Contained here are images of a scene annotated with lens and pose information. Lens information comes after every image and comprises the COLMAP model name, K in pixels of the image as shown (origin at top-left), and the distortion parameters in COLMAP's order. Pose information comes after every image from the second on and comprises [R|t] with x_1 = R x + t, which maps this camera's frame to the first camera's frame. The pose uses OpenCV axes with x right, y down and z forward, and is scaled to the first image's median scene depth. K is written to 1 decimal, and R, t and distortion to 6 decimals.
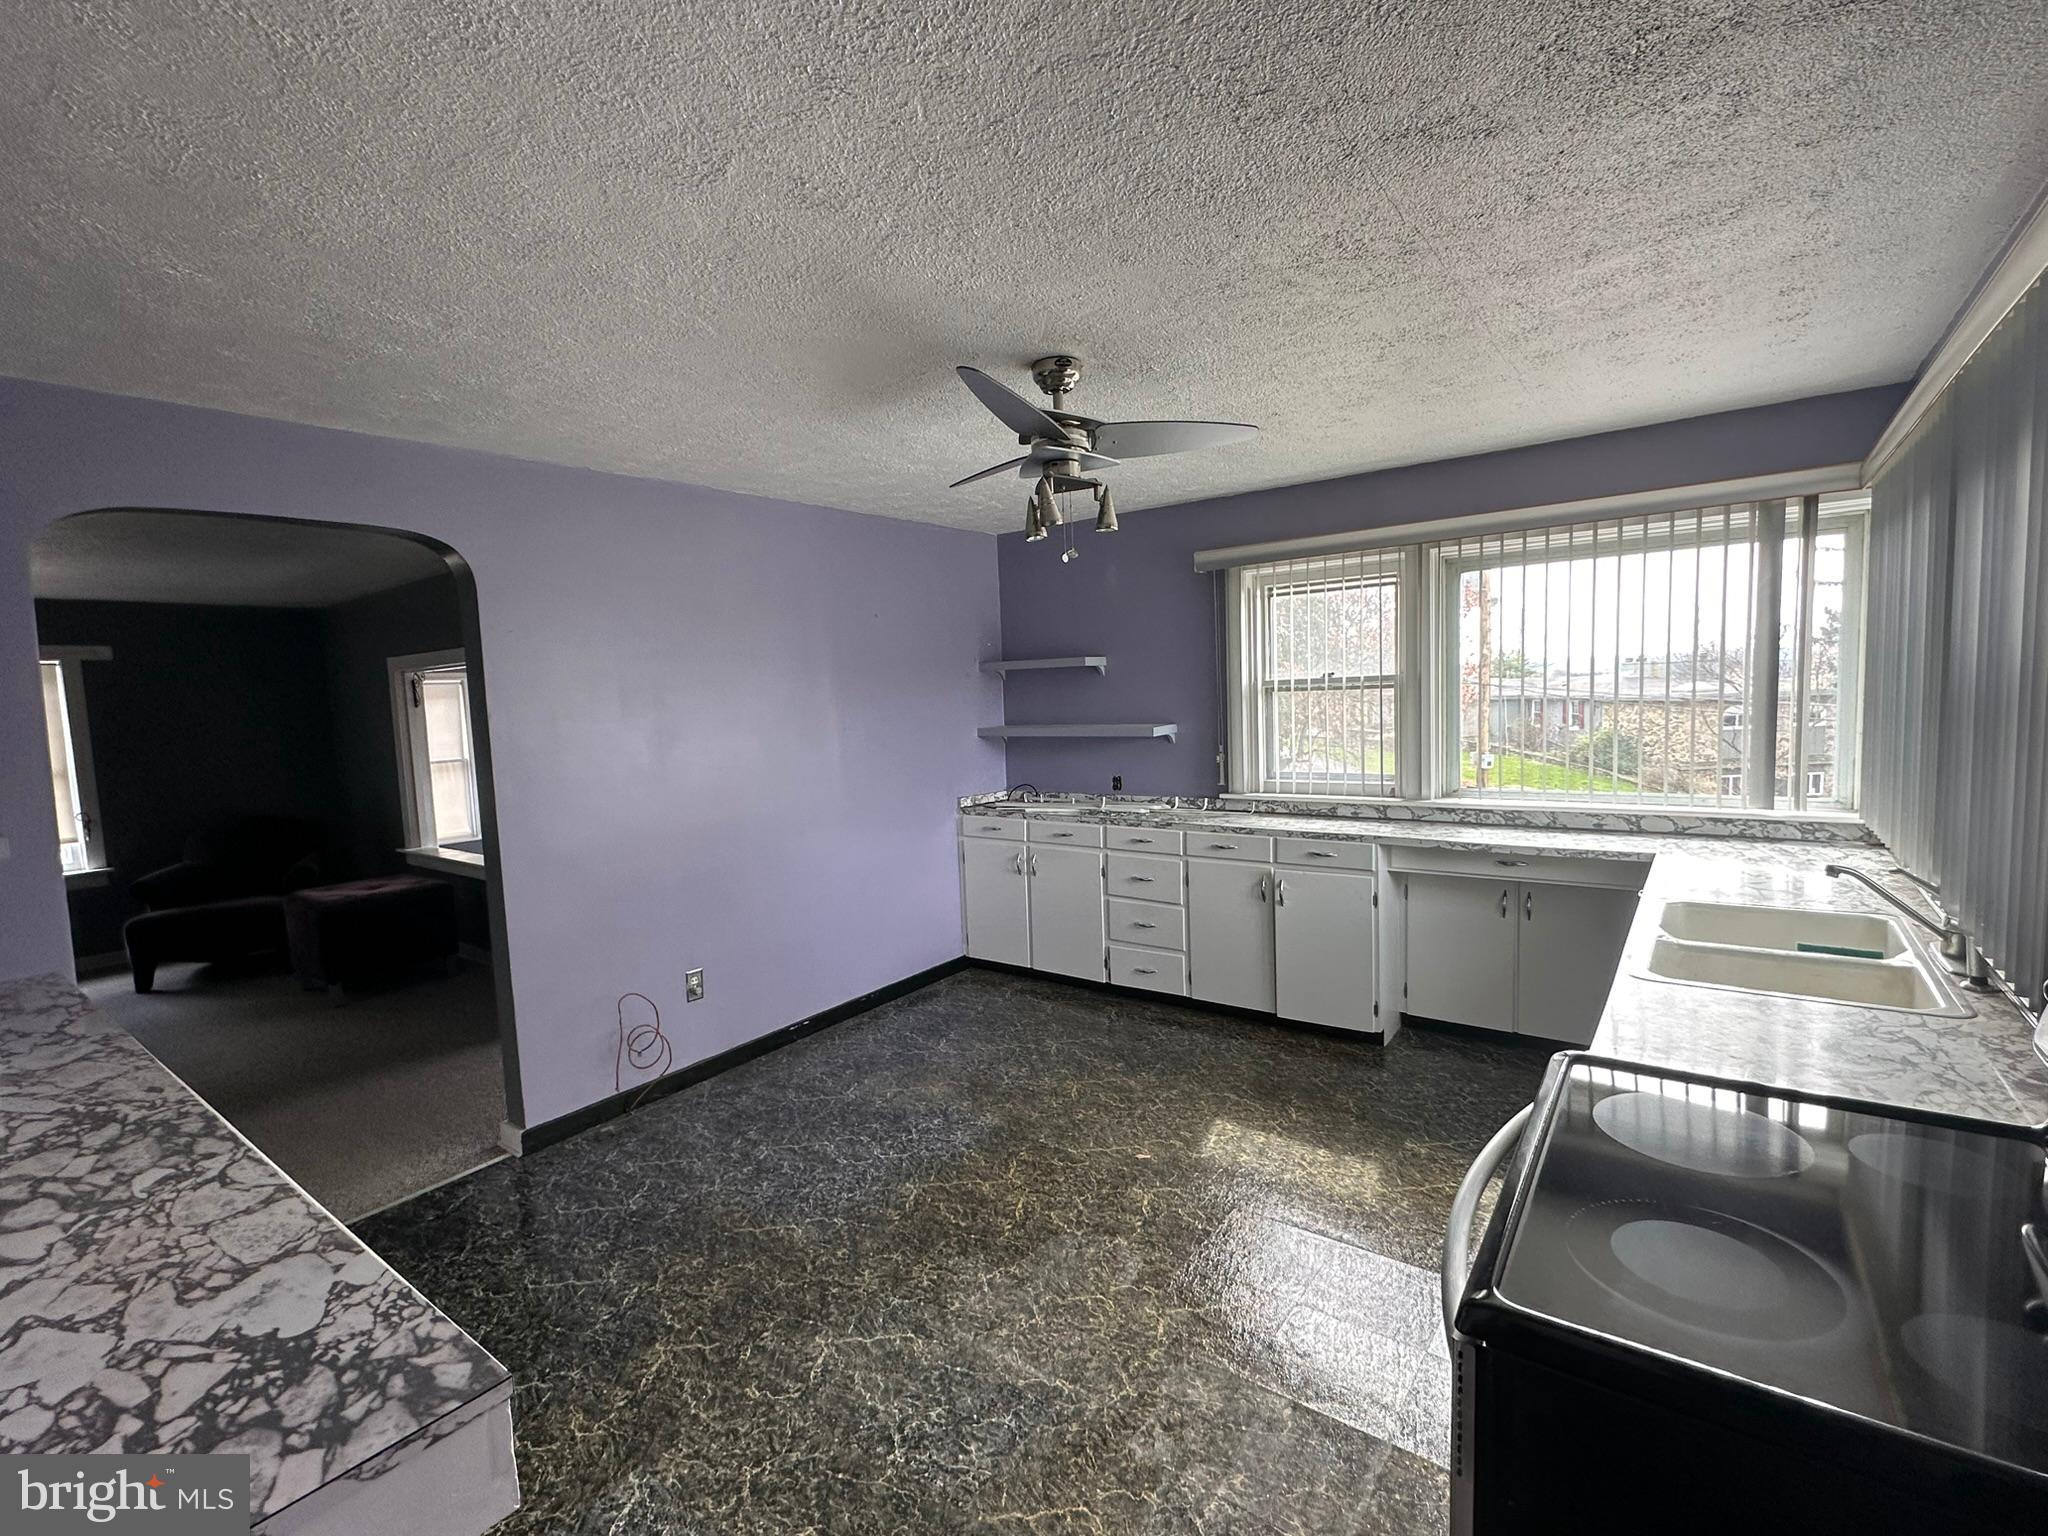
lens RADIAL K [[951.3, 0, 1021.5], [0, 951.3, 778.2], [0, 0, 1]] dist [0.000402, -0.000156]
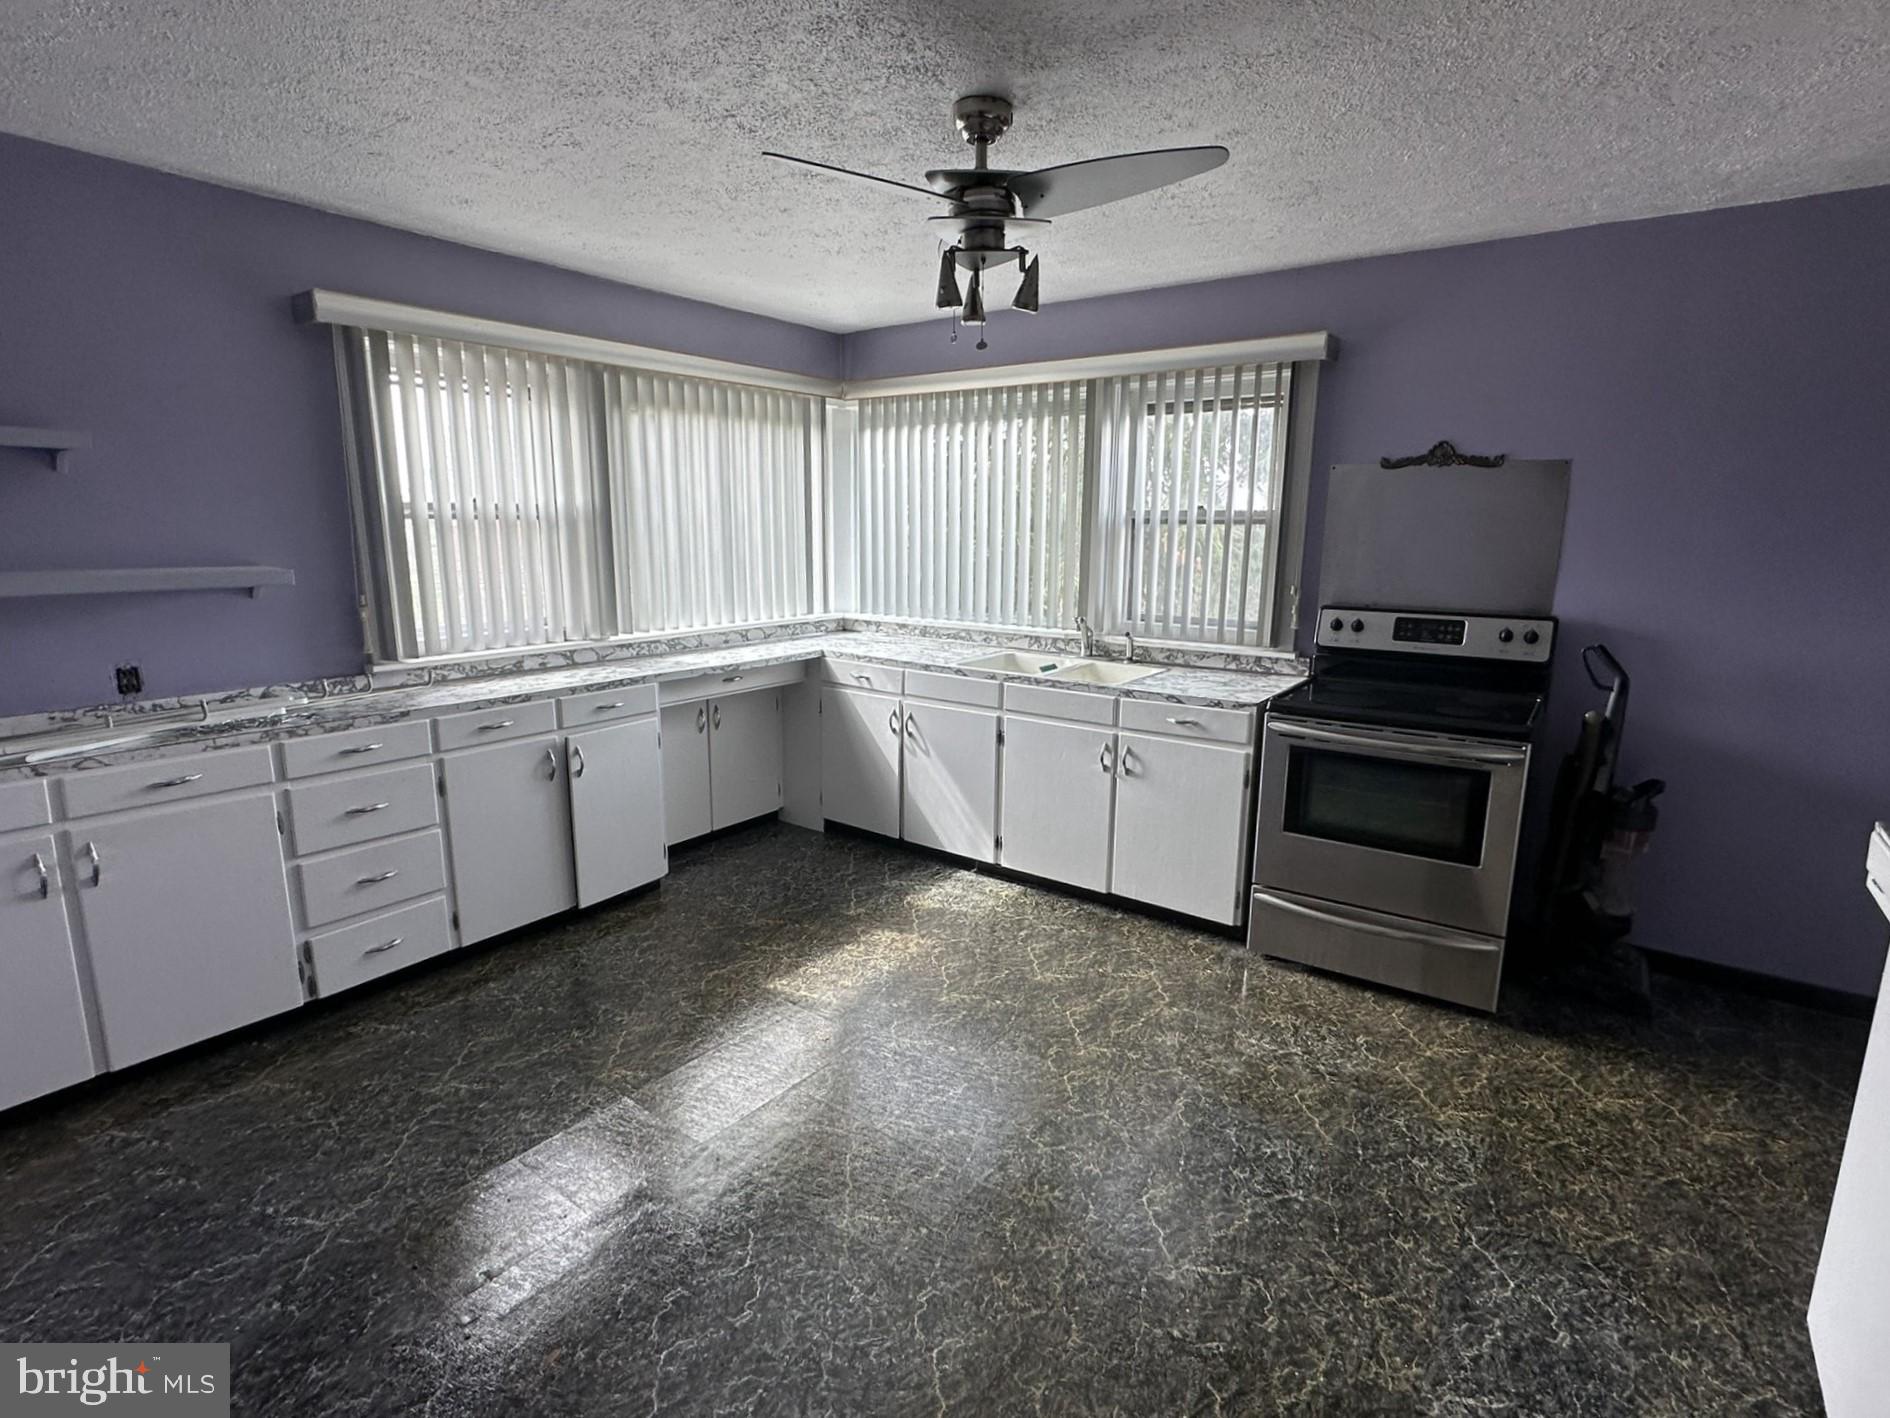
lens RADIAL K [[949.2, 0, 951.9], [0, 949.2, 713.7], [0, 0, 1]] dist [-0.000117, 0.000707]
pose [[-0.038069, -0.158539, 0.986618, -0.590289], [0.087368, 0.983025, 0.161333, -0.028841], [-0.995448, 0.092341, -0.023571, 0.725240]]
